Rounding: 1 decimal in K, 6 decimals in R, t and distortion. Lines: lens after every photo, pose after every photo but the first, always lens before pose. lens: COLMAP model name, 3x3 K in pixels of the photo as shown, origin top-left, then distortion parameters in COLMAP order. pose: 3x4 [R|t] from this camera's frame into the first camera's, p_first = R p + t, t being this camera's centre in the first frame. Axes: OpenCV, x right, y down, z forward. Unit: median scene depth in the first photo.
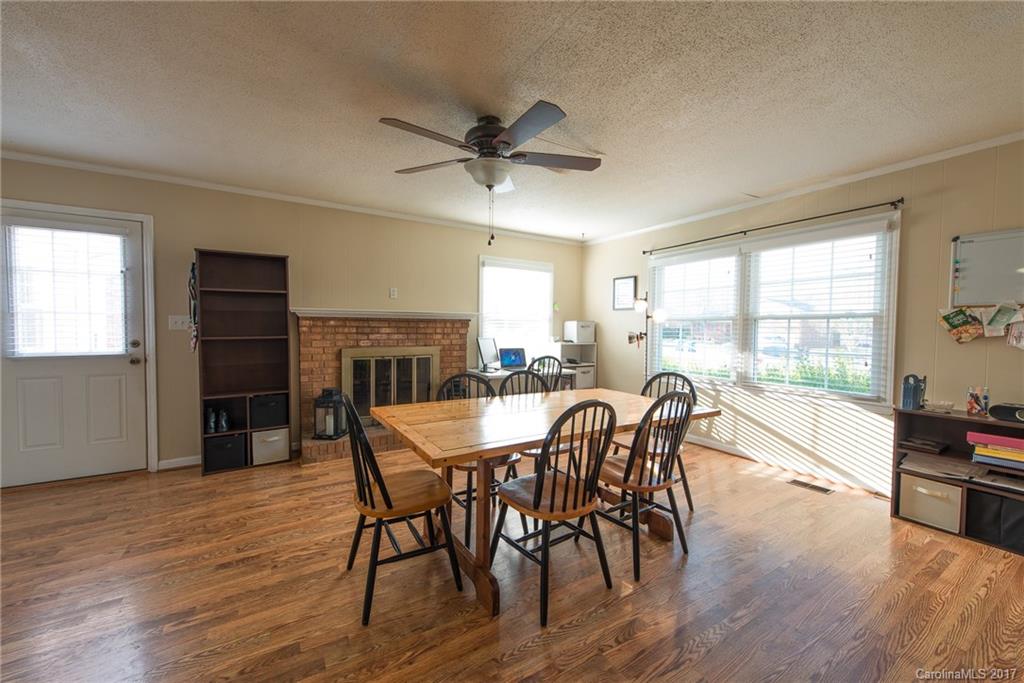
lens RADIAL K [[398.4, 0, 509.3], [0, 398.4, 341.1], [0, 0, 1]] dist [0.008920, -0.002341]
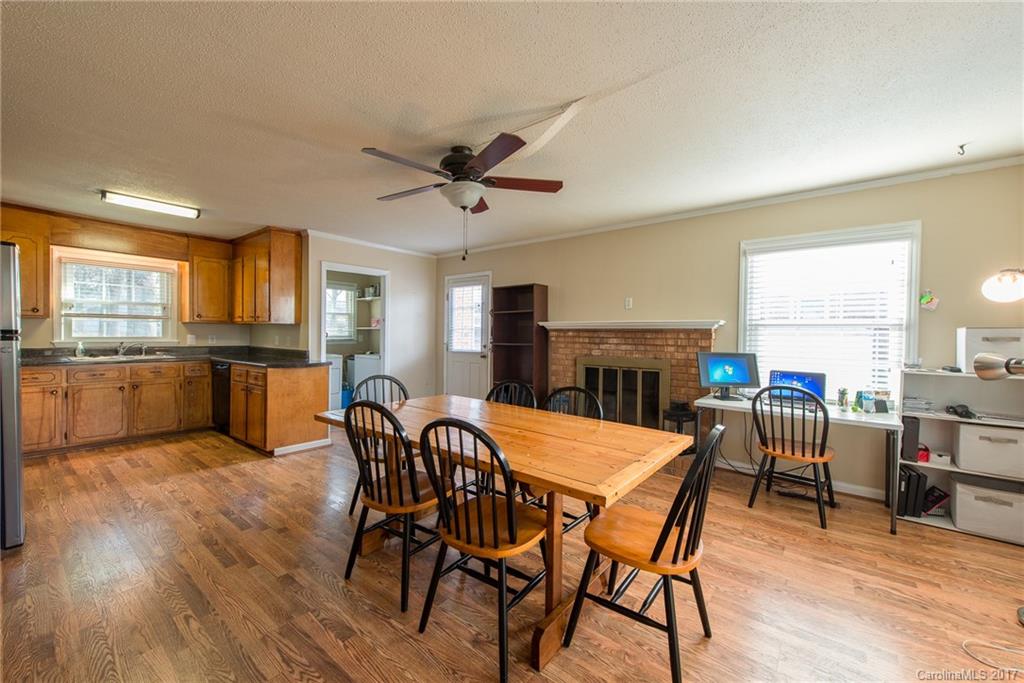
lens RADIAL K [[398.4, 0, 511.9], [0, 398.4, 339.2], [0, 0, 1]] dist [0.008920, -0.002341]
pose [[0.341784, 0.006106, -0.939759, 0.595835], [-0.043512, 0.999009, -0.009334, -0.011086], [0.938771, 0.044081, 0.341711, 0.436406]]
